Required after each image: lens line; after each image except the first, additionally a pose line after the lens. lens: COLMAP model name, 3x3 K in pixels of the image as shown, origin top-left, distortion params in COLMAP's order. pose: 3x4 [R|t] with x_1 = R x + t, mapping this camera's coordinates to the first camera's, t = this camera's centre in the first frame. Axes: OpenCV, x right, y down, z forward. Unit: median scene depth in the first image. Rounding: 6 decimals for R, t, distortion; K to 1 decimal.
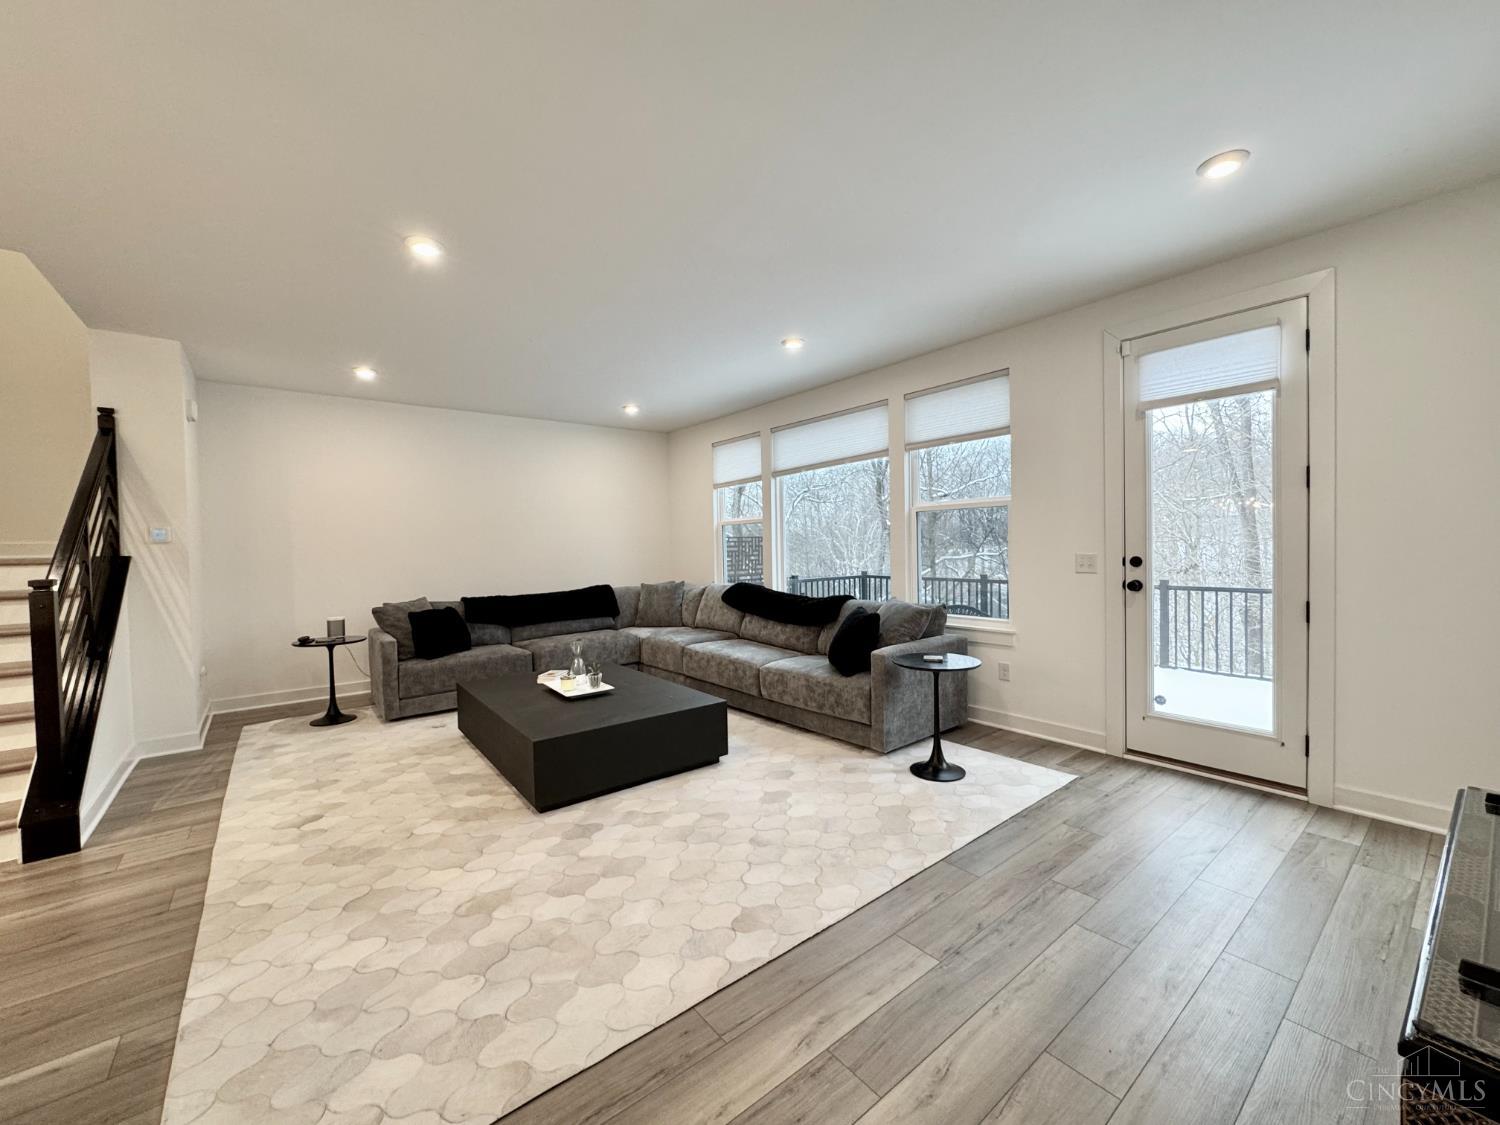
lens RADIAL K [[603.1, 0, 750.0], [0, 603.1, 562.5], [0, 0, 1]] dist [0.001365, 0.000395]
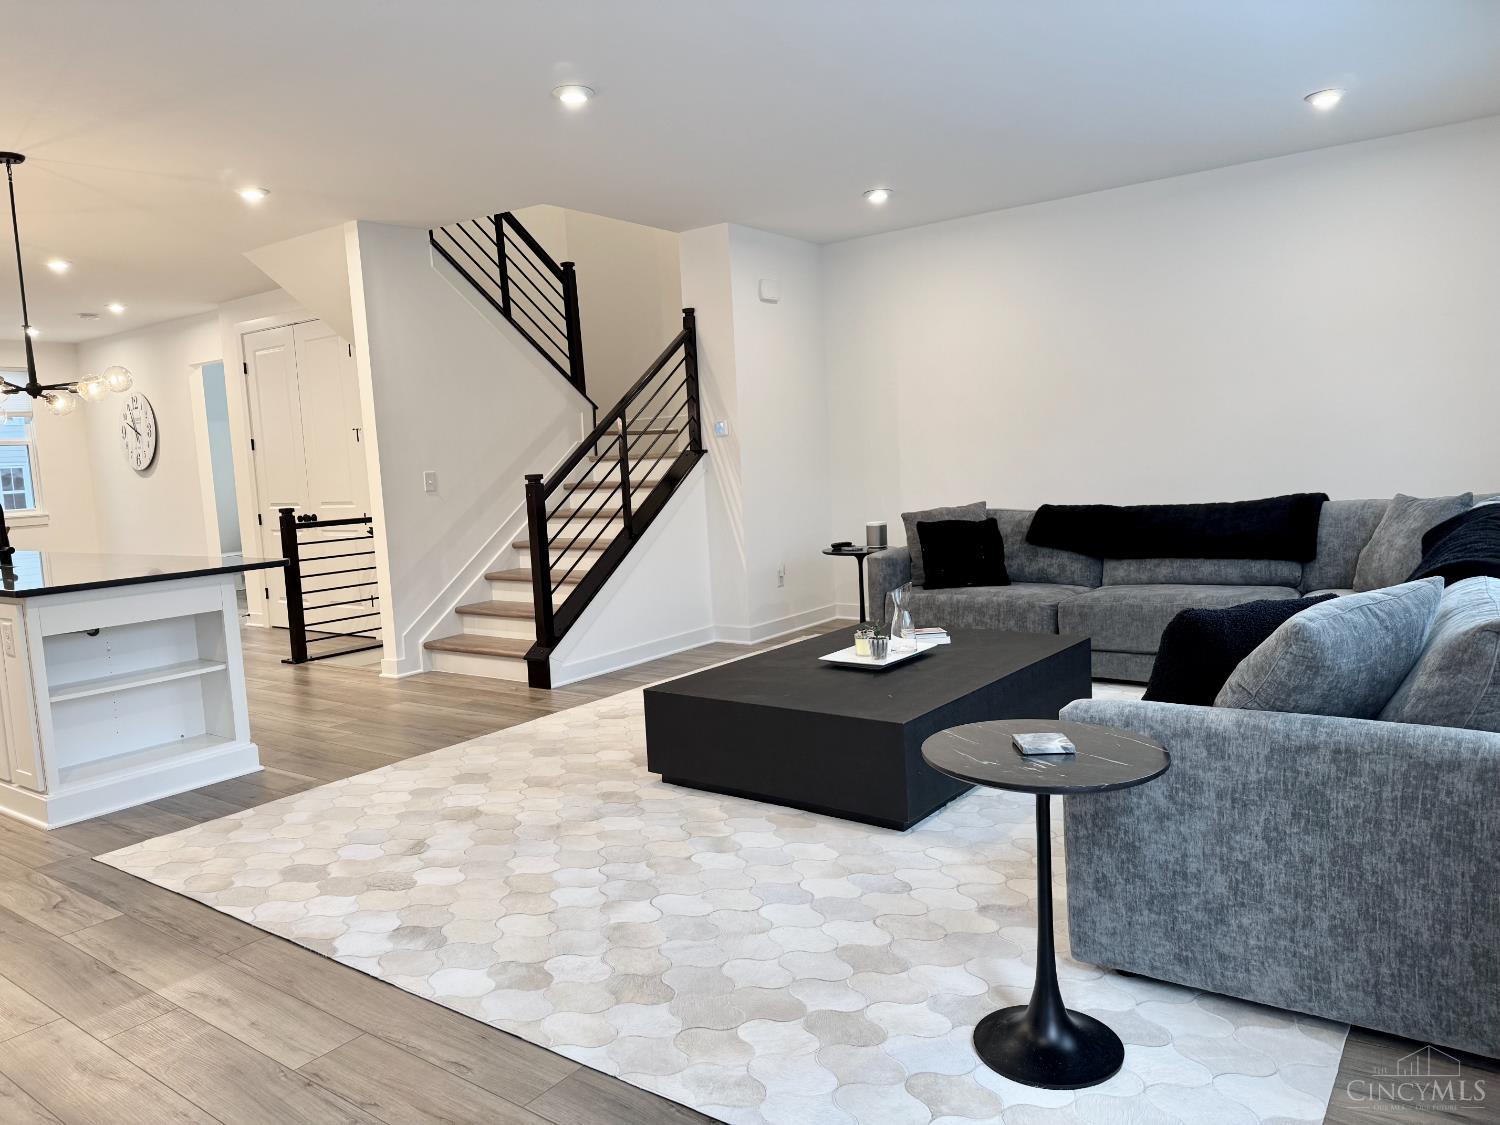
lens RADIAL K [[1067.0, 0, 750.0], [0, 1067.0, 562.5], [0, 0, 1]] dist [0.033412, -0.002061]
pose [[0.244339, 0.106853, -0.963785, 0.874216], [0.021228, 0.993083, 0.115483, -0.029618], [0.969458, -0.048676, 0.240380, 0.683182]]
